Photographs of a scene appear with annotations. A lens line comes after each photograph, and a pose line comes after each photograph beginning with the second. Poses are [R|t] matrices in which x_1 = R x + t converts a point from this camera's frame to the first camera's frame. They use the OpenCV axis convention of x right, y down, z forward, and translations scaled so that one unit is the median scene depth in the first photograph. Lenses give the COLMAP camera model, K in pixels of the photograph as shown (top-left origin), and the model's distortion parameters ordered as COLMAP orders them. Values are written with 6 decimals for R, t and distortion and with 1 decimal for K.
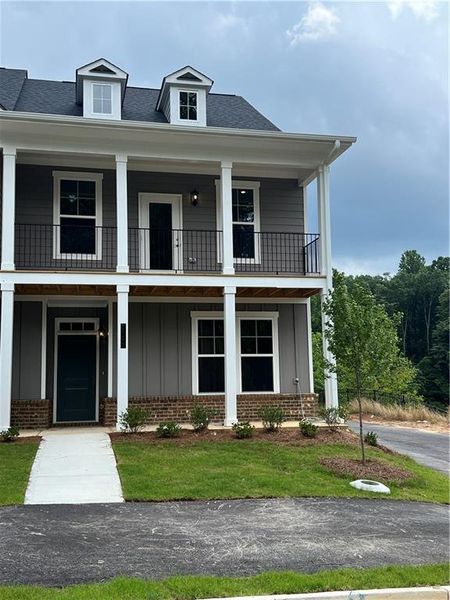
lens RADIAL K [[678.9, 0, 225.0], [0, 678.9, 300.0], [0, 0, 1]] dist [0.195537, -0.436948]
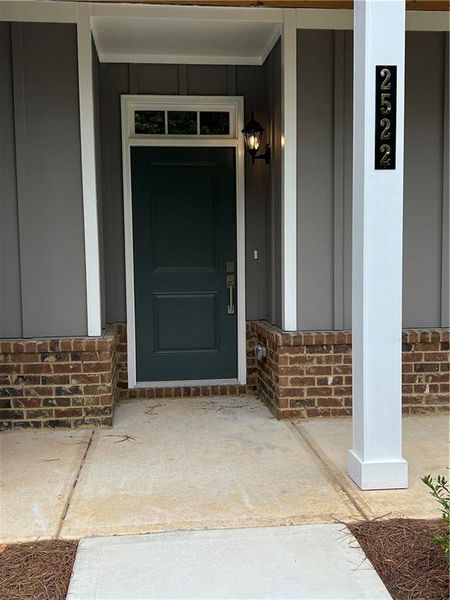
lens RADIAL K [[678.9, 0, 225.0], [0, 678.9, 300.0], [0, 0, 1]] dist [0.195537, -0.436948]
pose [[0.993378, 0.015866, -0.113792, -0.157695], [0.007955, 0.978545, 0.205880, 0.057906], [0.114617, -0.205422, 0.971939, 0.661023]]
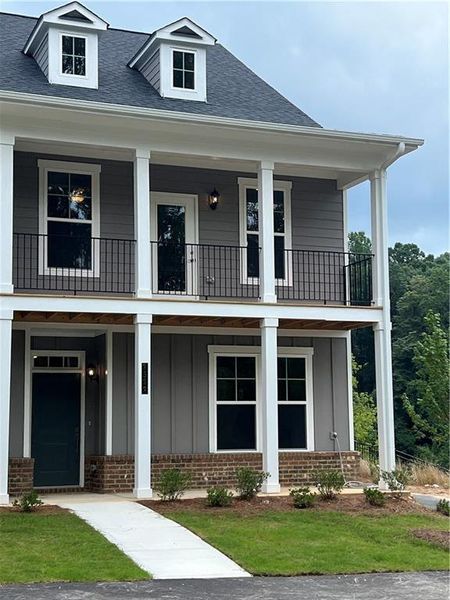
lens RADIAL K [[1049.8, 0, 240.4], [0, 1049.8, 296.6], [0, 0, 1]] dist [0.191111, -0.074741]
pose [[0.986174, 0.029072, 0.163143, -0.215766], [-0.028935, 0.999576, -0.003215, -0.037340], [-0.163168, -0.001550, 0.986597, -0.201956]]
